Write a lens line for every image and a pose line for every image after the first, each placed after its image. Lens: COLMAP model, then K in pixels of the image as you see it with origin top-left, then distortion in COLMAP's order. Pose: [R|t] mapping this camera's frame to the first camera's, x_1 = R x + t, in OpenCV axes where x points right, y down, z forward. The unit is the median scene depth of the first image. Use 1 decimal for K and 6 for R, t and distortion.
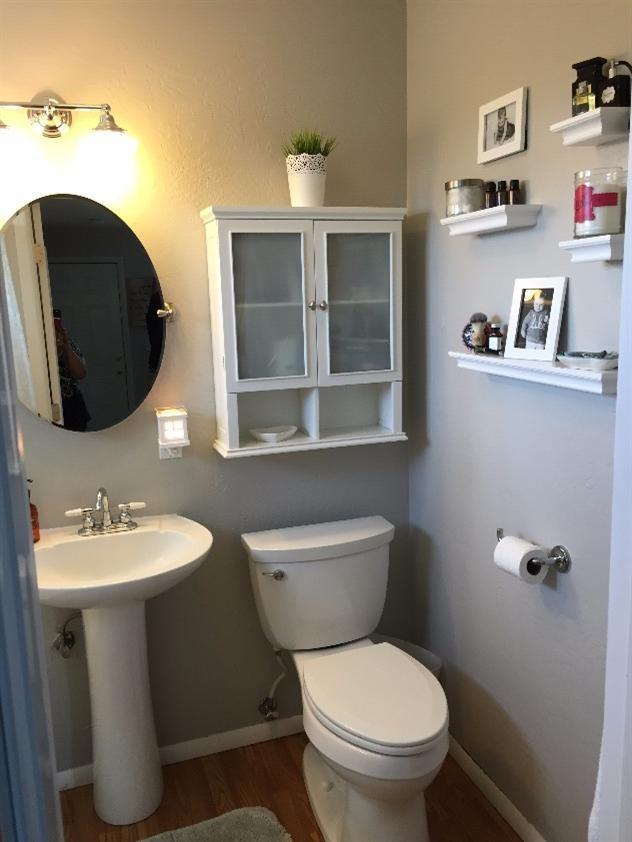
lens RADIAL K [[725.4, 0, 317.8], [0, 725.4, 425.8], [0, 0, 1]] dist [0.093338, -0.115316]
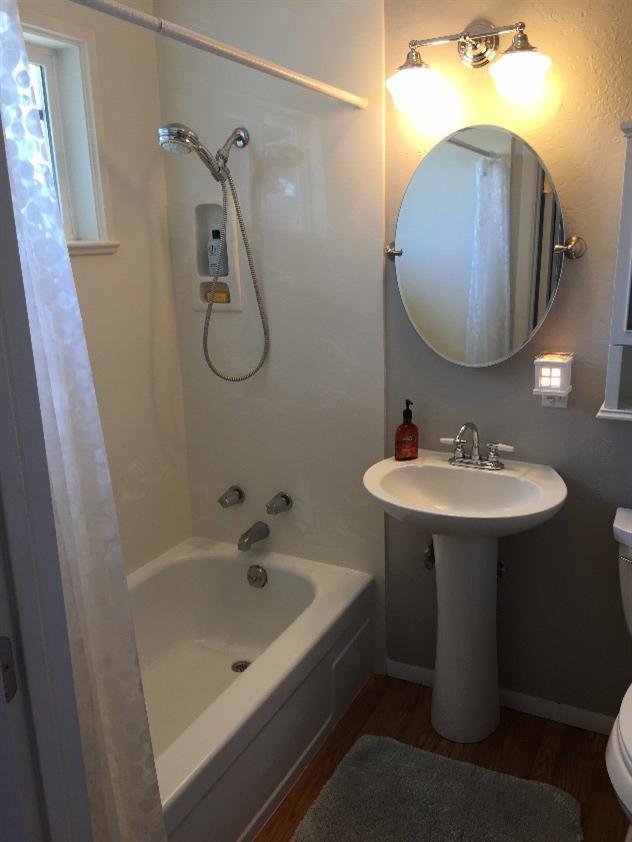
lens RADIAL K [[725.4, 0, 317.8], [0, 725.4, 425.8], [0, 0, 1]] dist [0.093338, -0.115316]
pose [[0.686920, 0.200106, -0.698640, 0.262762], [-0.132556, 0.979717, 0.150280, -0.034580], [0.714542, -0.010621, 0.699512, 0.132454]]
